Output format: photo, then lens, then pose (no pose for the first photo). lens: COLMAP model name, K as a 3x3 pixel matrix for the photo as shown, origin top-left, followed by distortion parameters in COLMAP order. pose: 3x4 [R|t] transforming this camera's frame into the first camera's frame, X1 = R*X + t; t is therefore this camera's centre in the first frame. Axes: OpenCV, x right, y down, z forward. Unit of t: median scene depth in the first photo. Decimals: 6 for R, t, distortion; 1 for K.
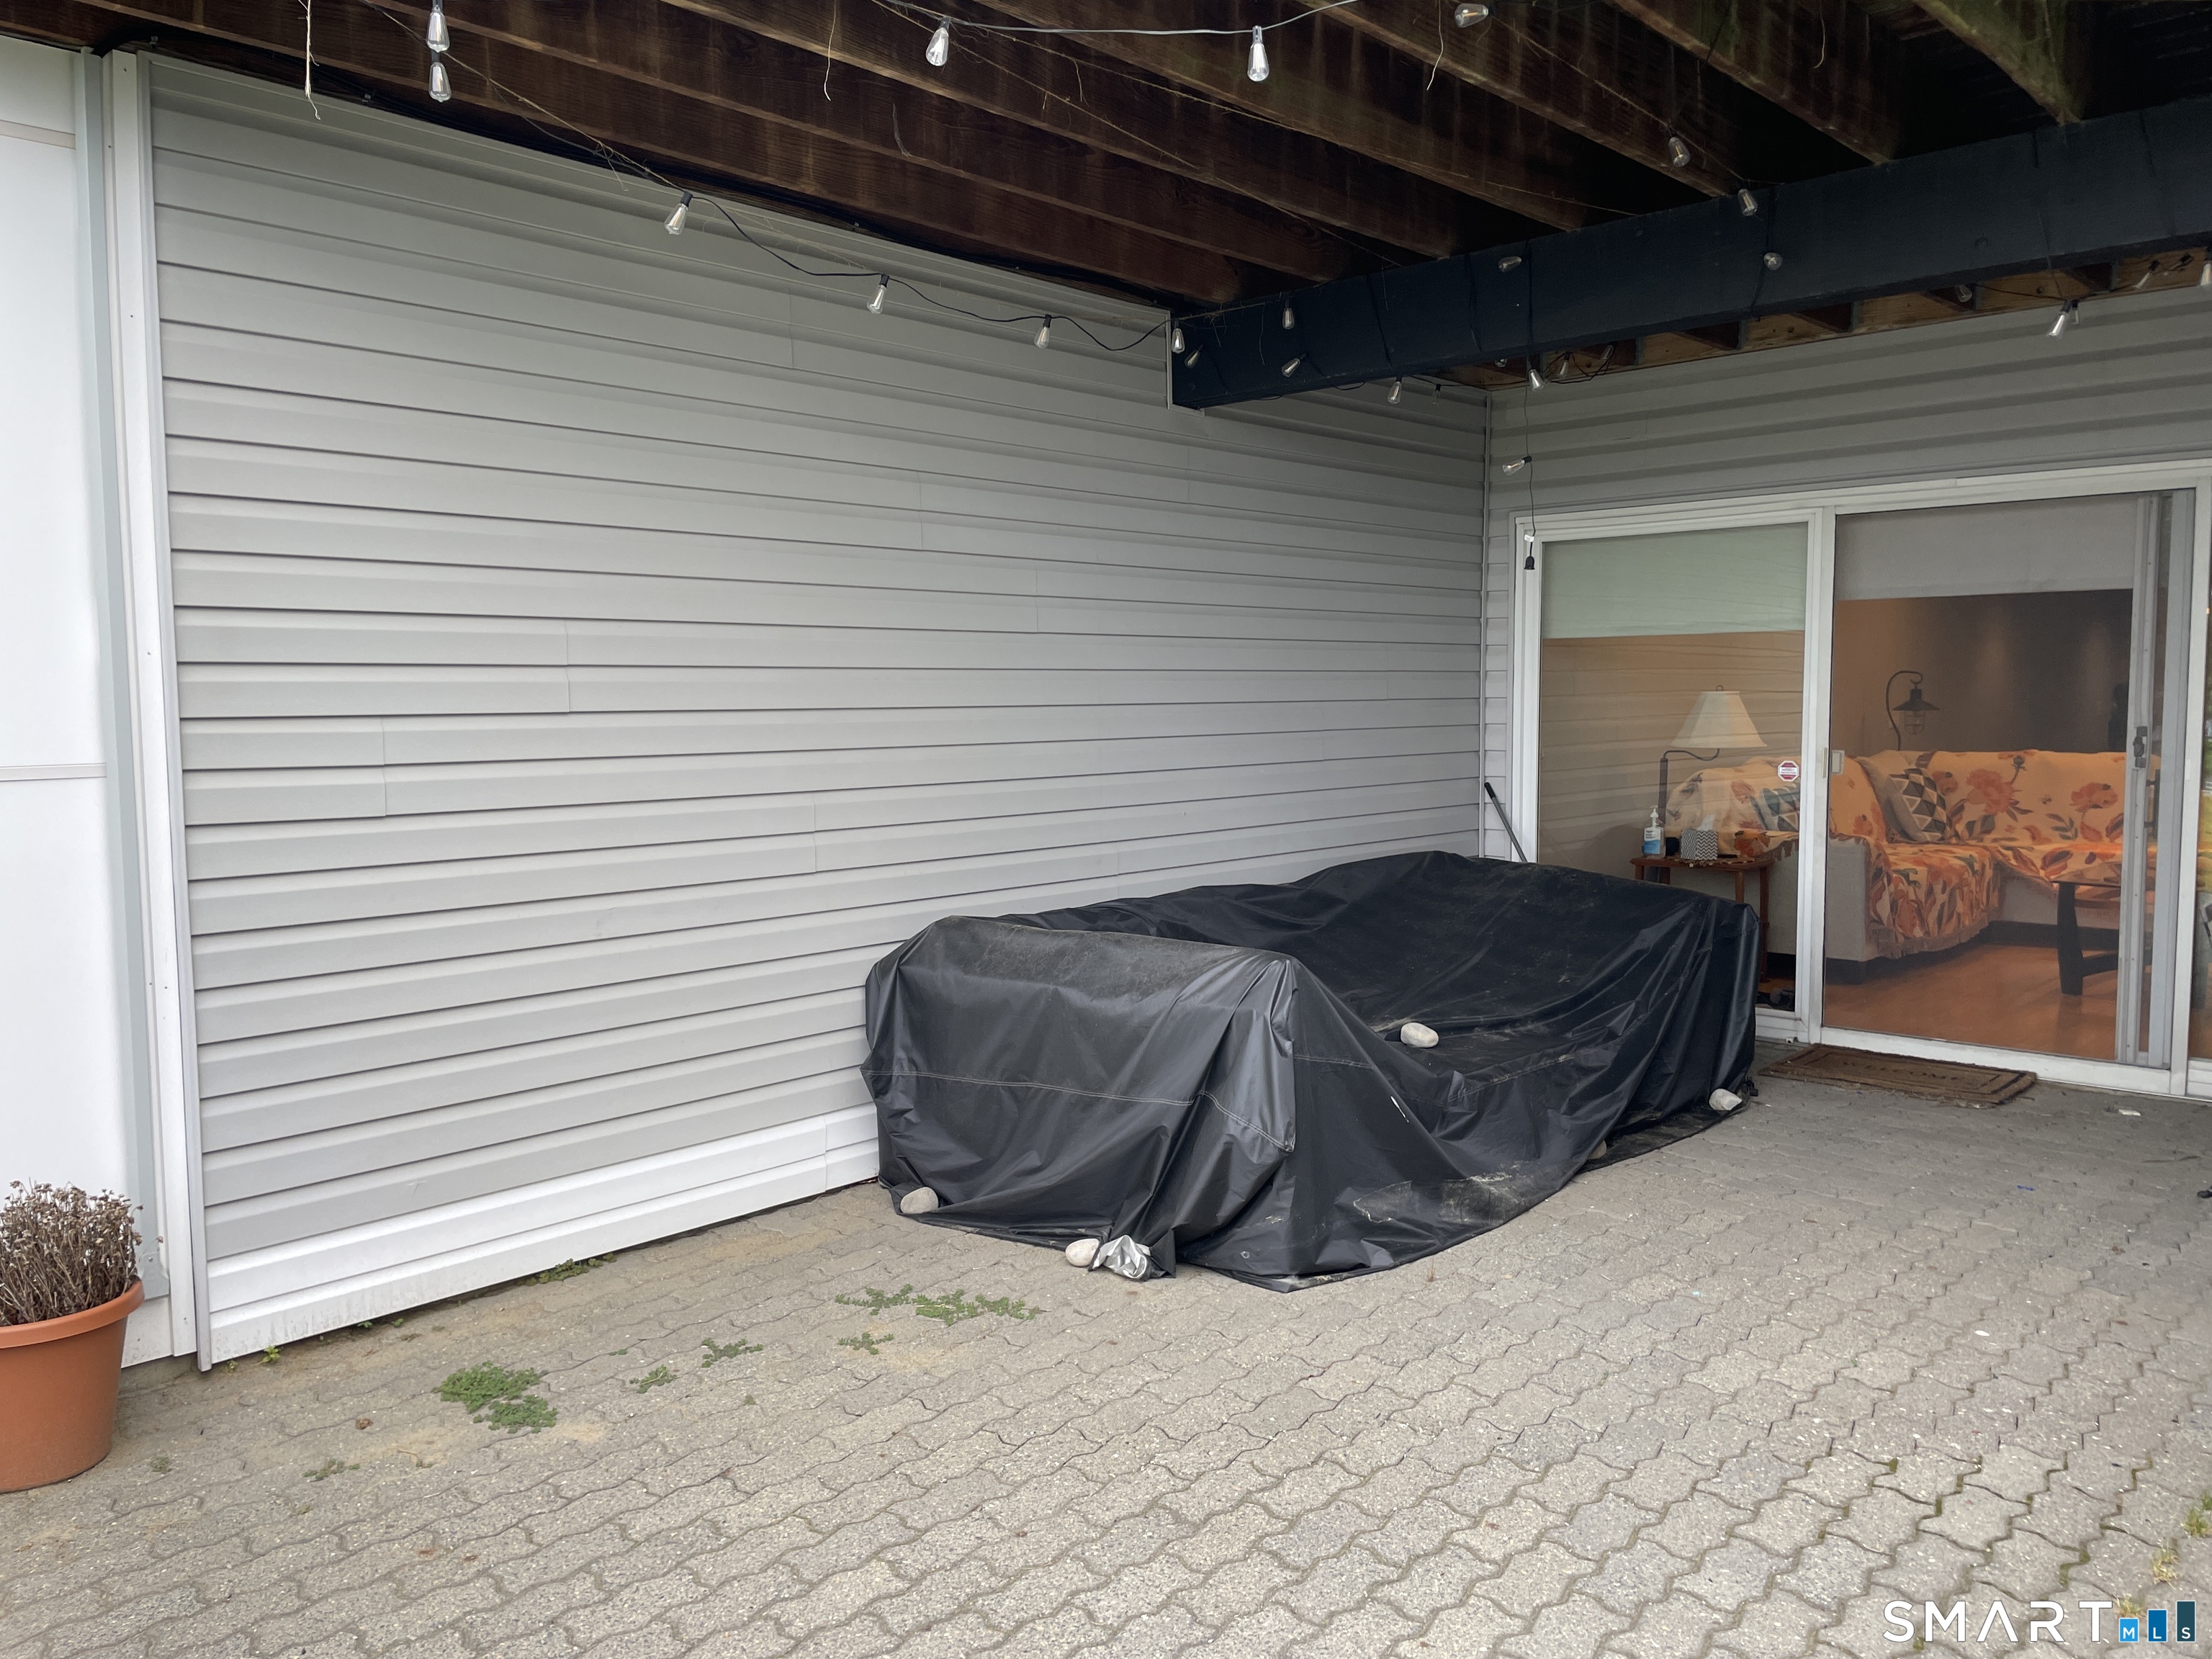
lens RADIAL K [[1665.7, 0, 1096.6], [0, 1665.7, 820.6], [0, 0, 1]] dist [0.098578, -0.132239]
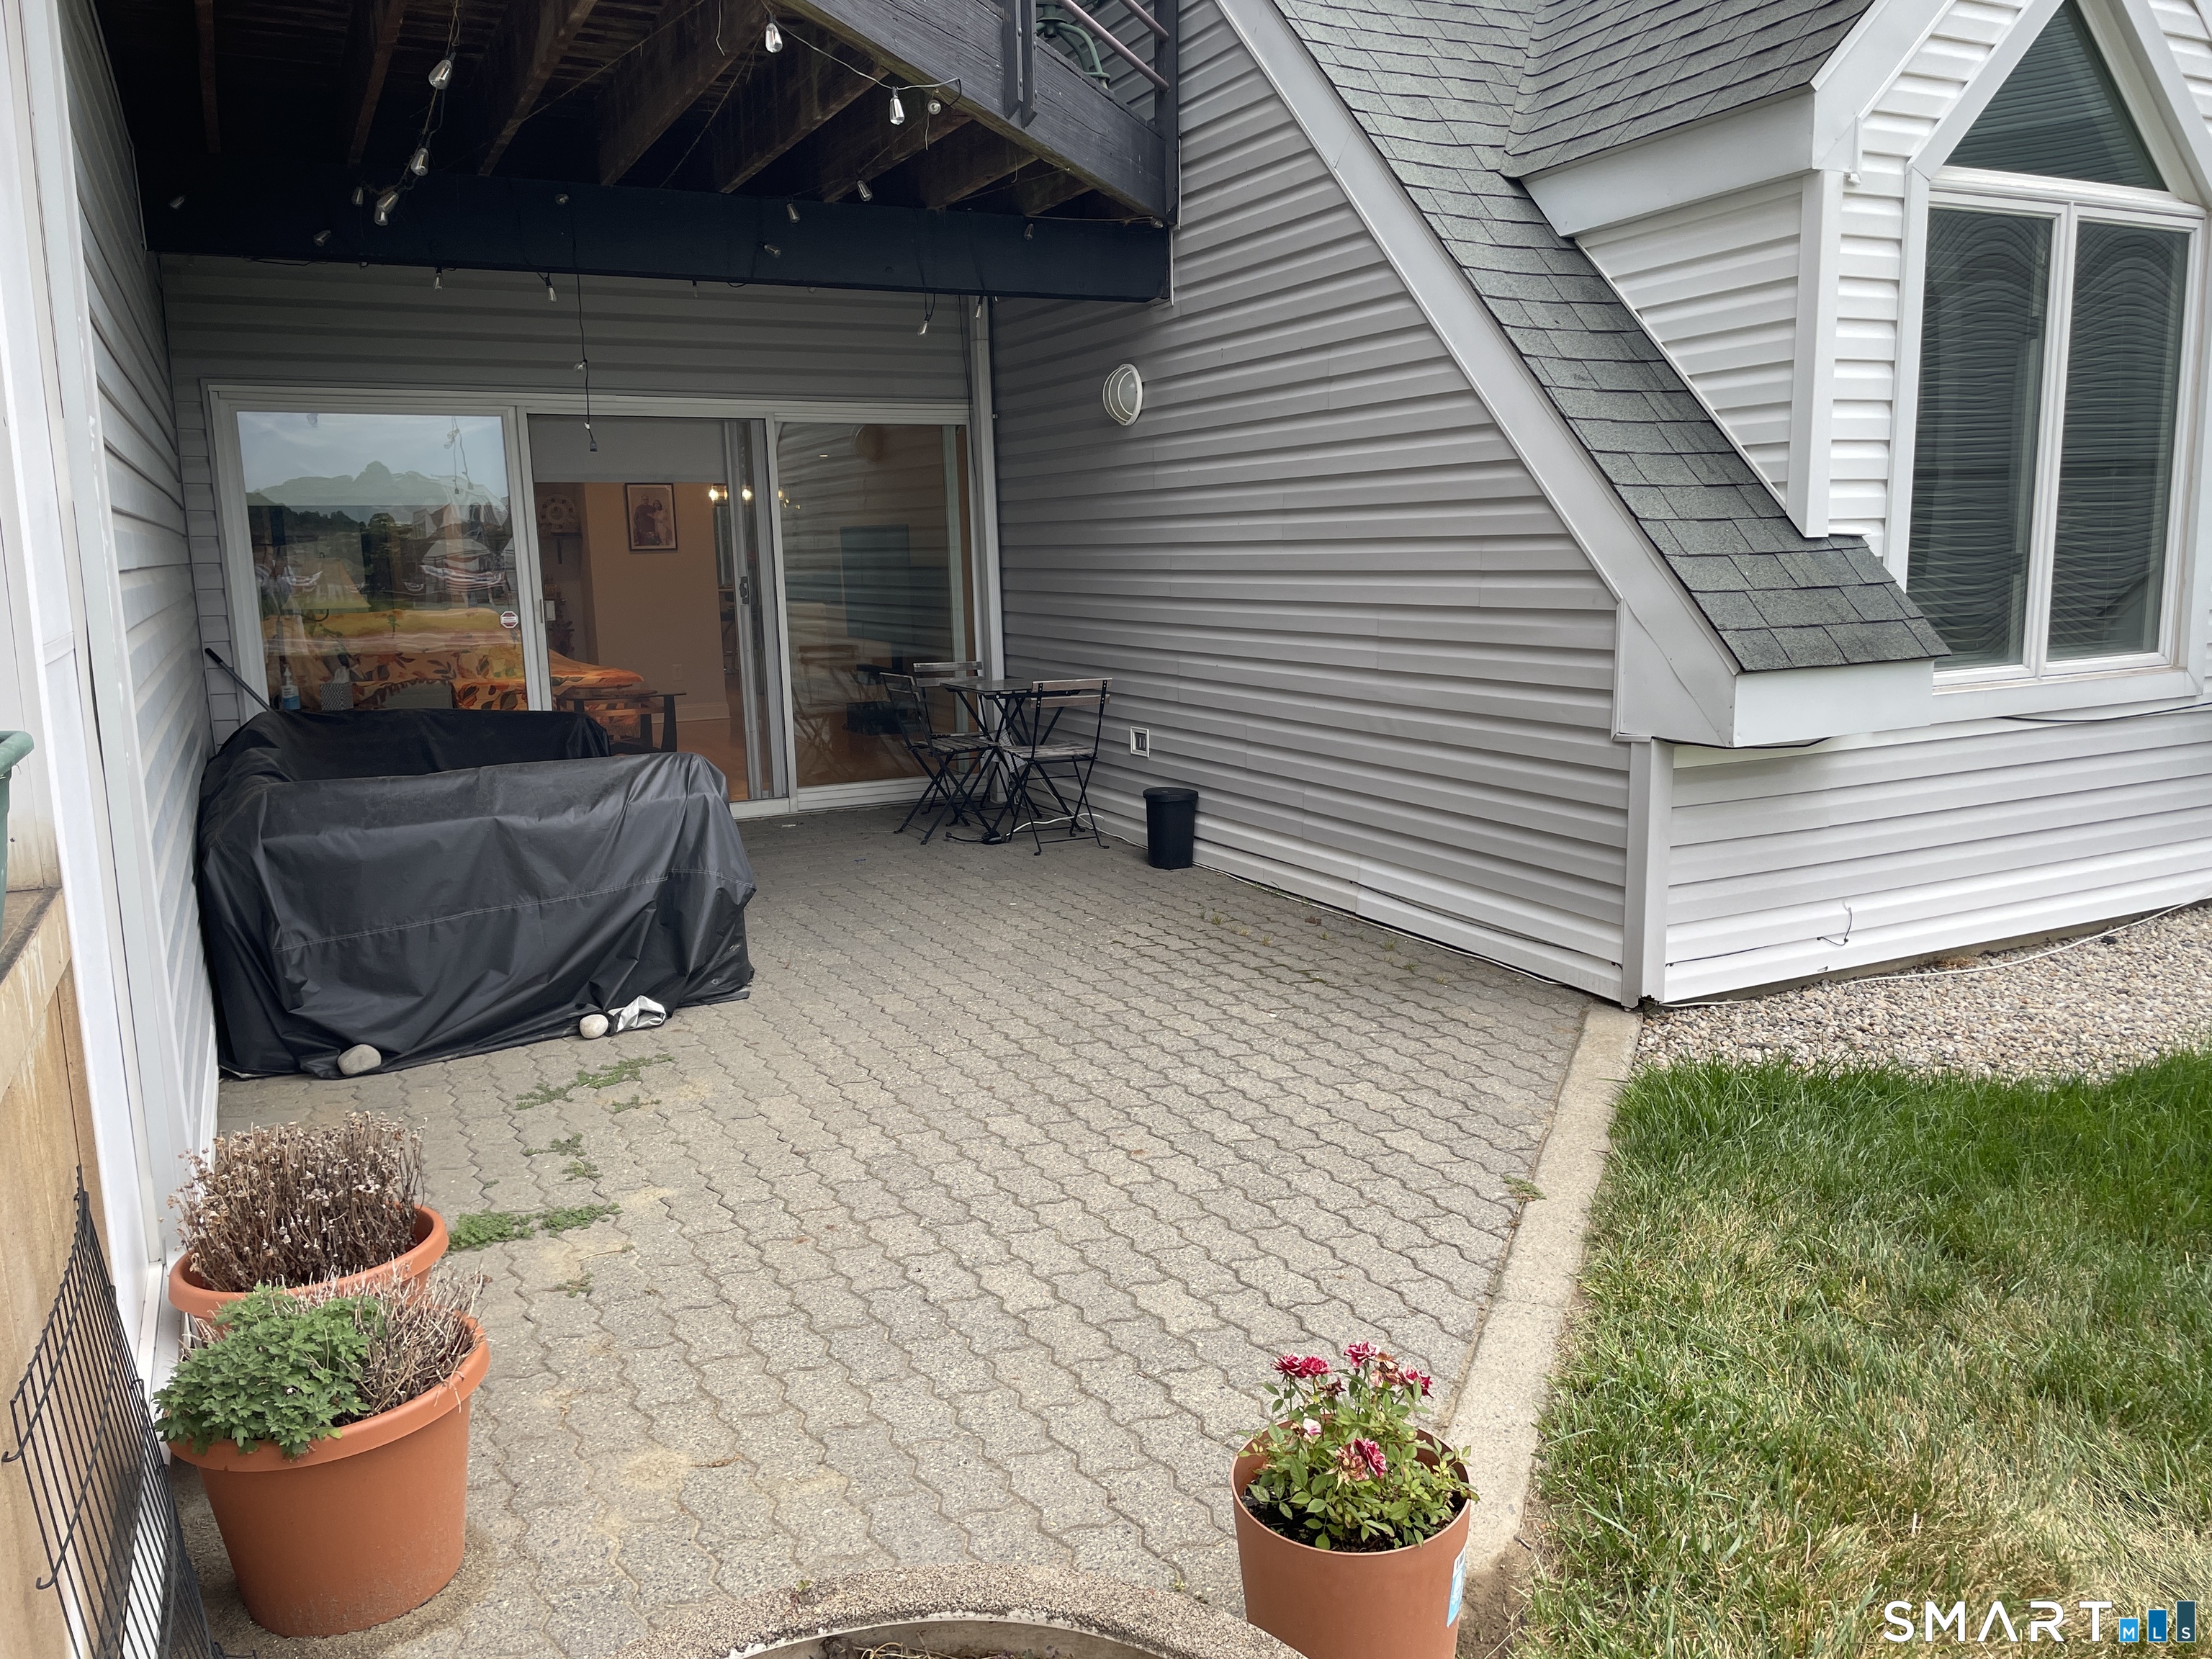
lens RADIAL K [[1665.7, 0, 1106.2], [0, 1665.7, 825.0], [0, 0, 1]] dist [0.098578, -0.132239]
pose [[0.348555, -0.154317, 0.924498, -1.084421], [0.090301, 0.987294, 0.130754, -0.004880], [-0.932928, 0.037908, 0.358061, 0.267851]]
